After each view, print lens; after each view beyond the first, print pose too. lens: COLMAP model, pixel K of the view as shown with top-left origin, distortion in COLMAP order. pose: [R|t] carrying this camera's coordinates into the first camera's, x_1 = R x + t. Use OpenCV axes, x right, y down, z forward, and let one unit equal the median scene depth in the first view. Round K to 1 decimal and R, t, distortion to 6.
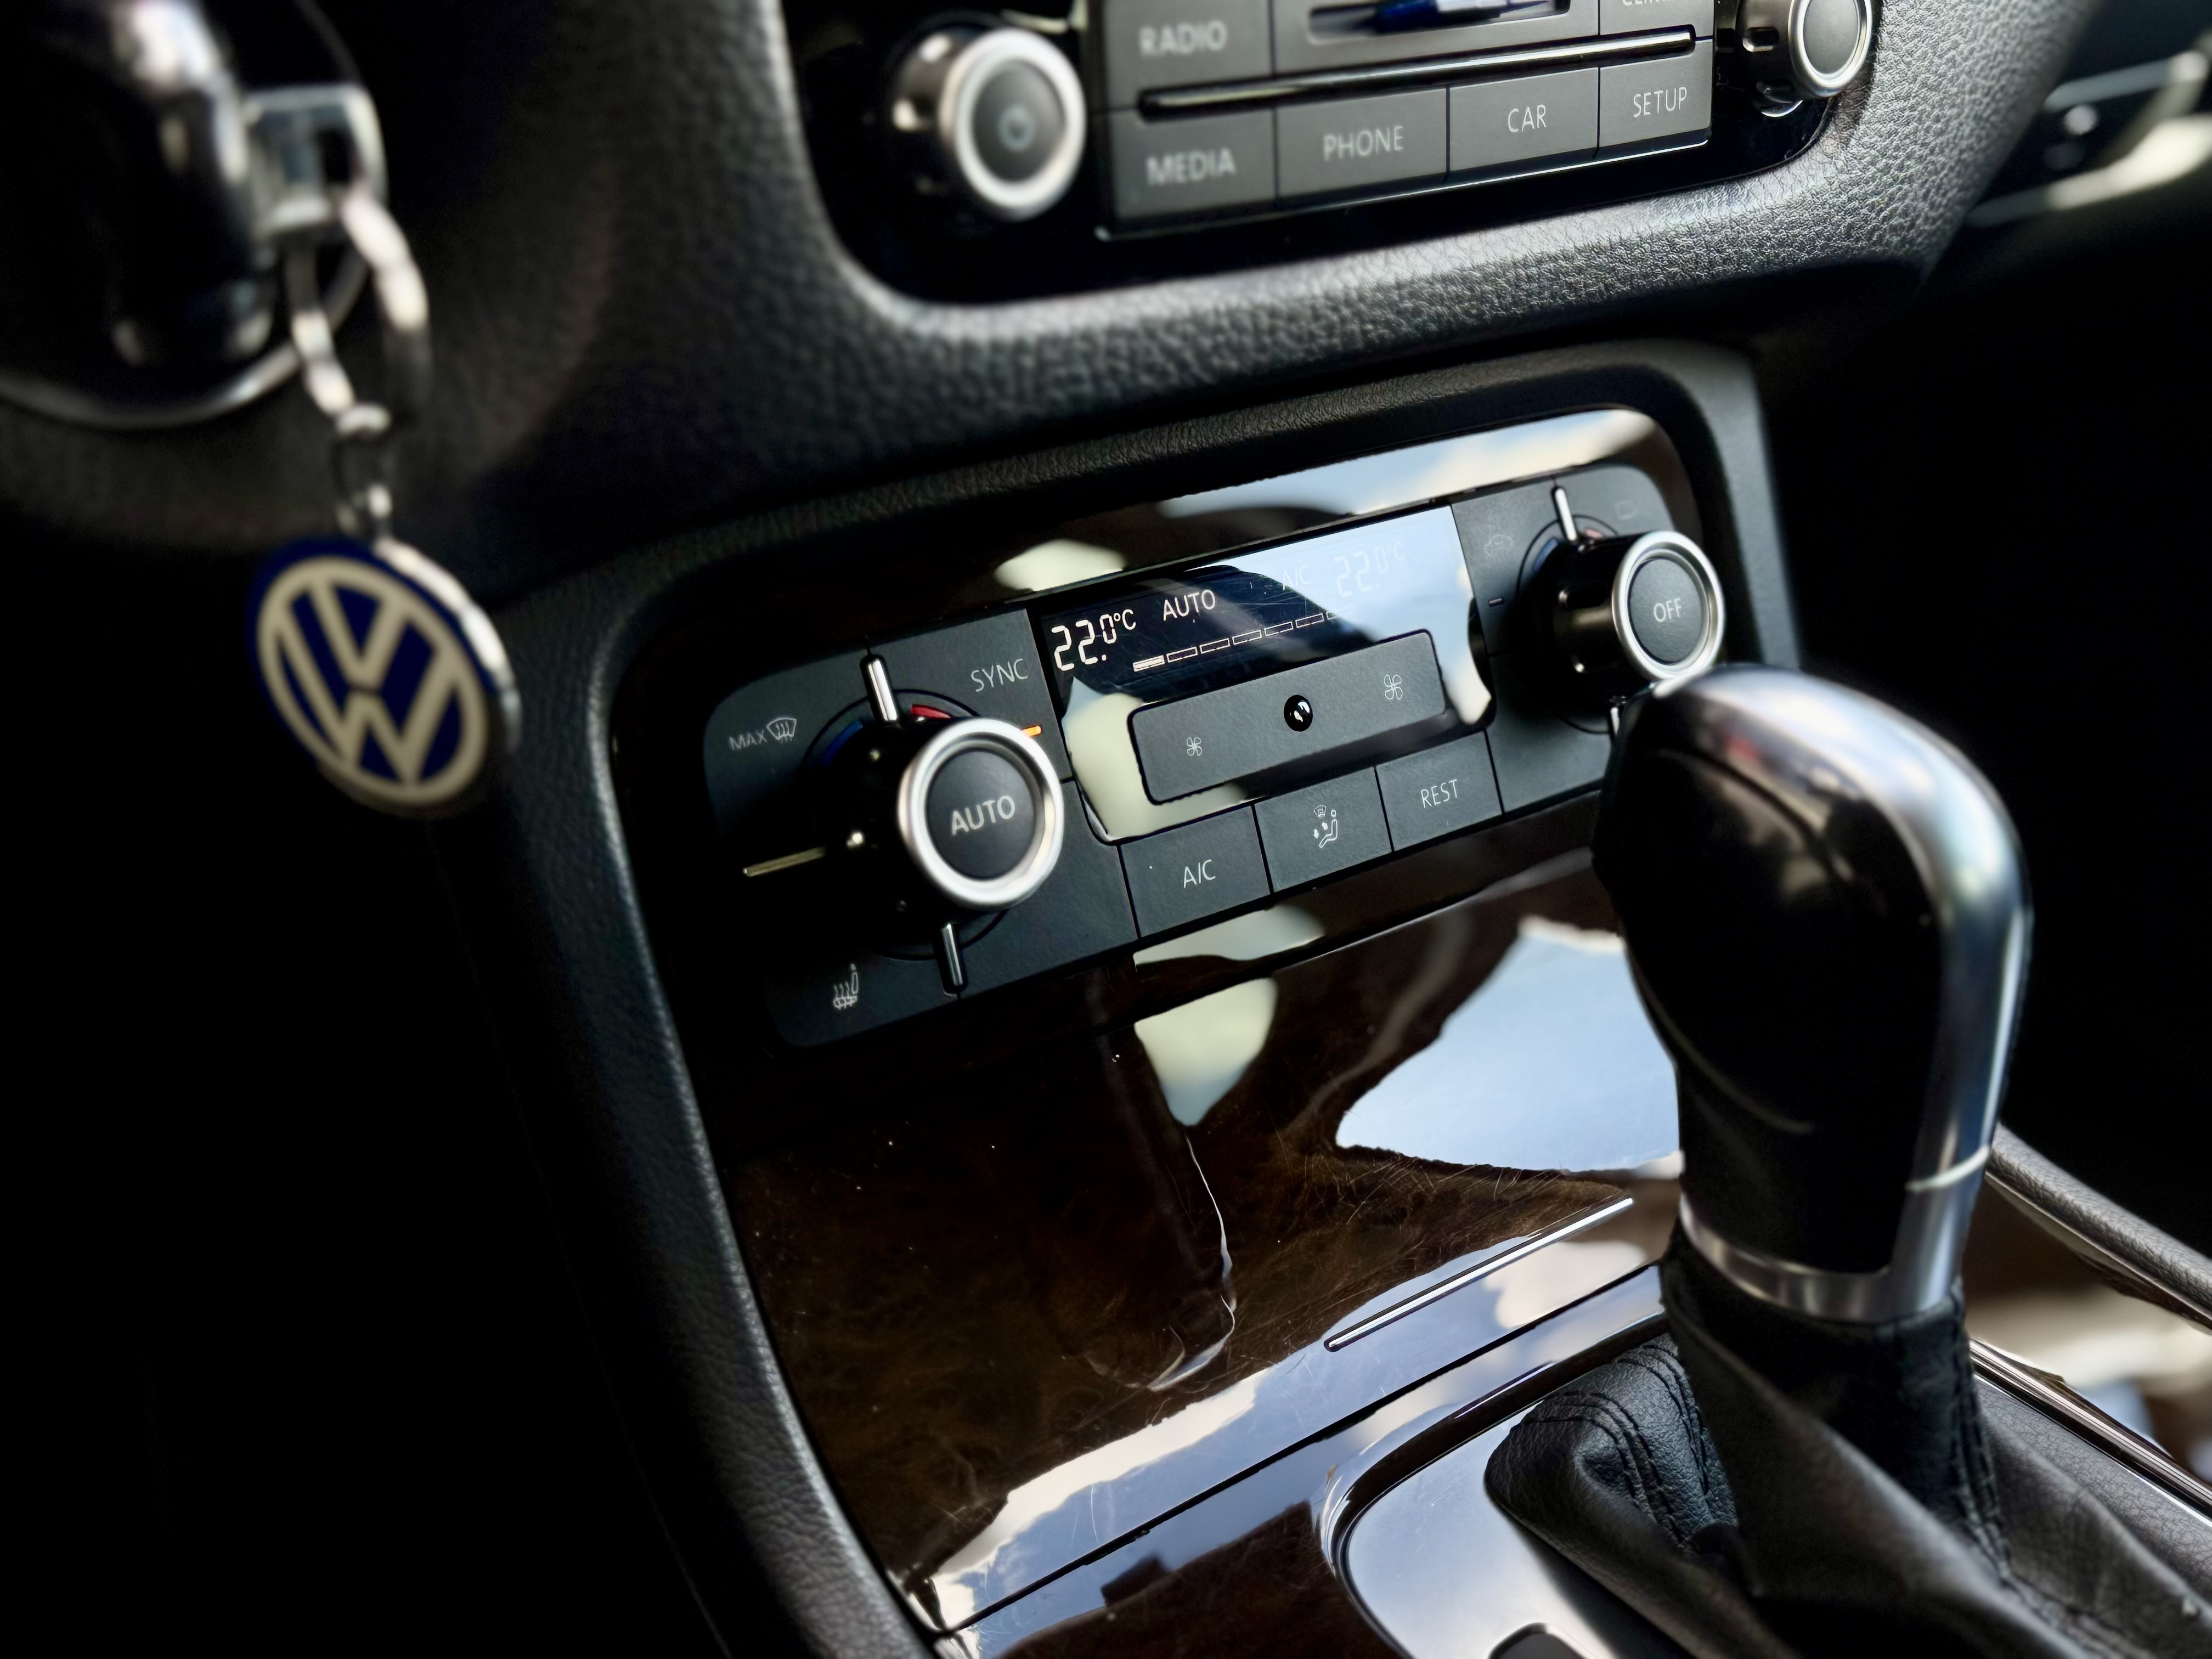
lens RADIAL K [[2561.5, 0, 1106.0], [0, 2561.5, 829.5], [0, 0, 1]] dist [0.291070, -0.002189]
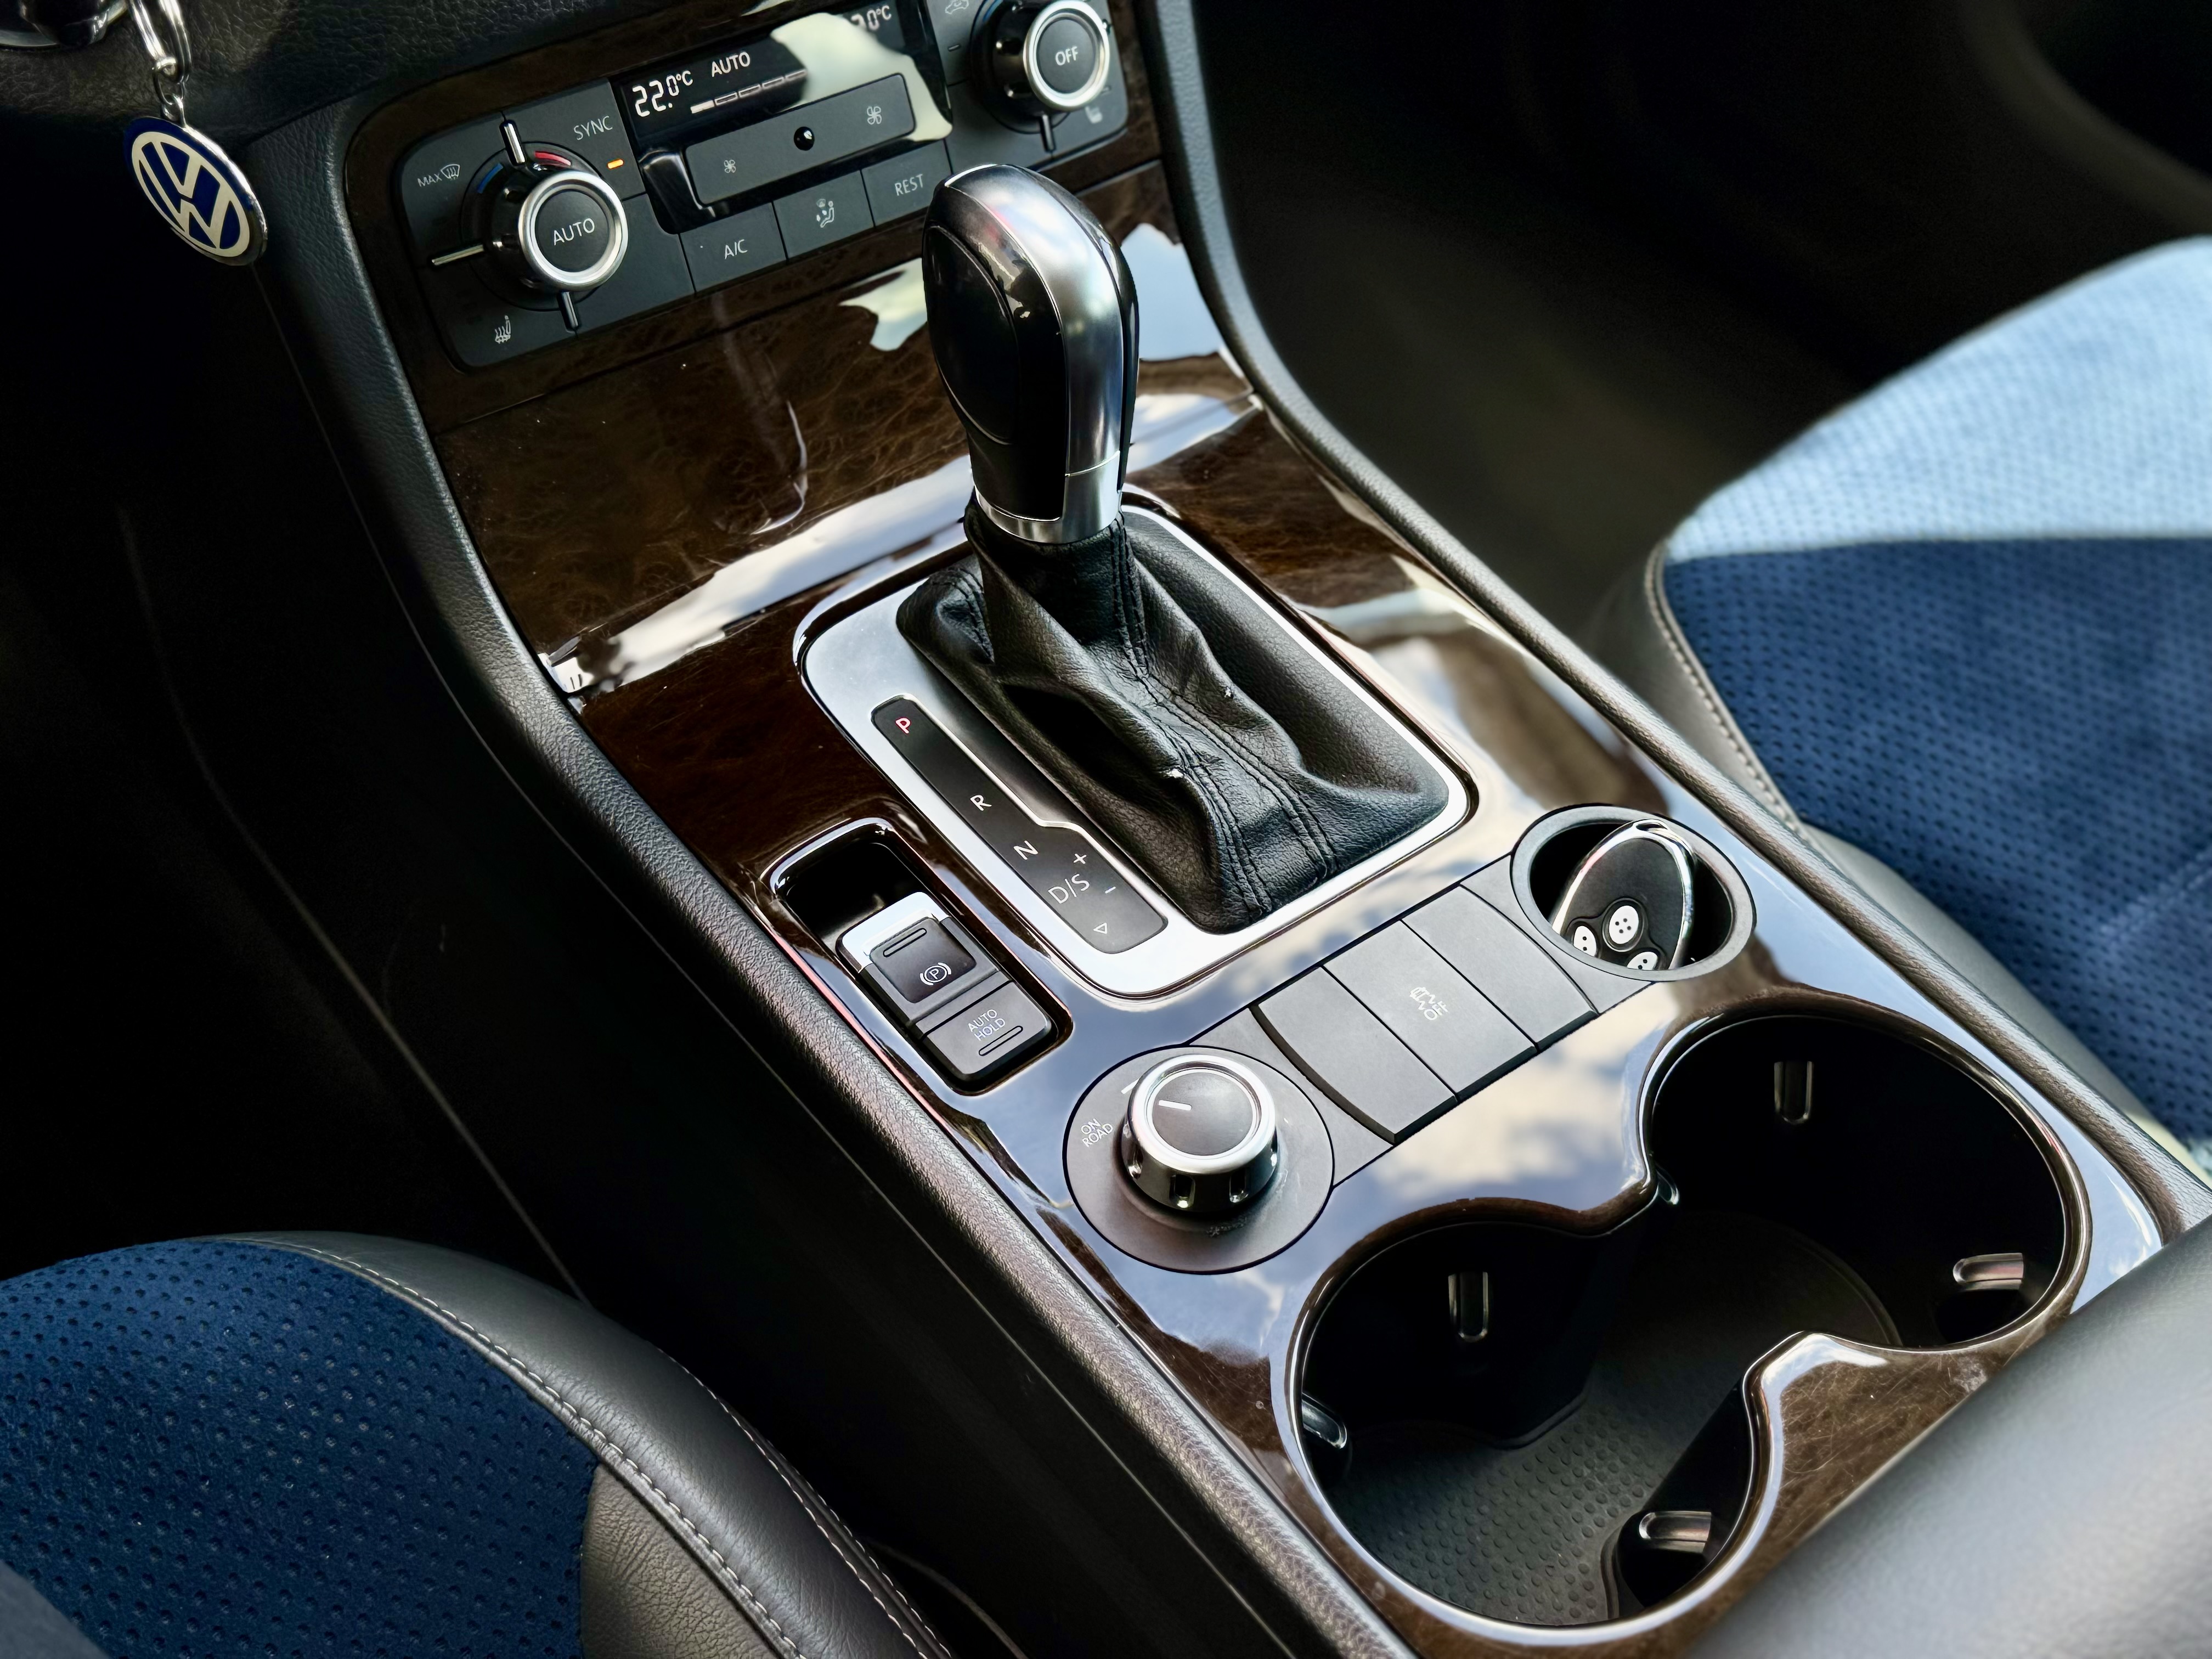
lens RADIAL K [[2635.5, 0, 1104.1], [0, 2635.5, 885.2], [0, 0, 1]] dist [0.020936, -0.007480]
pose [[0.999482, 0.029653, -0.012533, 0.323270], [-0.022524, 0.922284, 0.385857, -0.278187], [0.023001, -0.385374, 0.922474, -0.712679]]
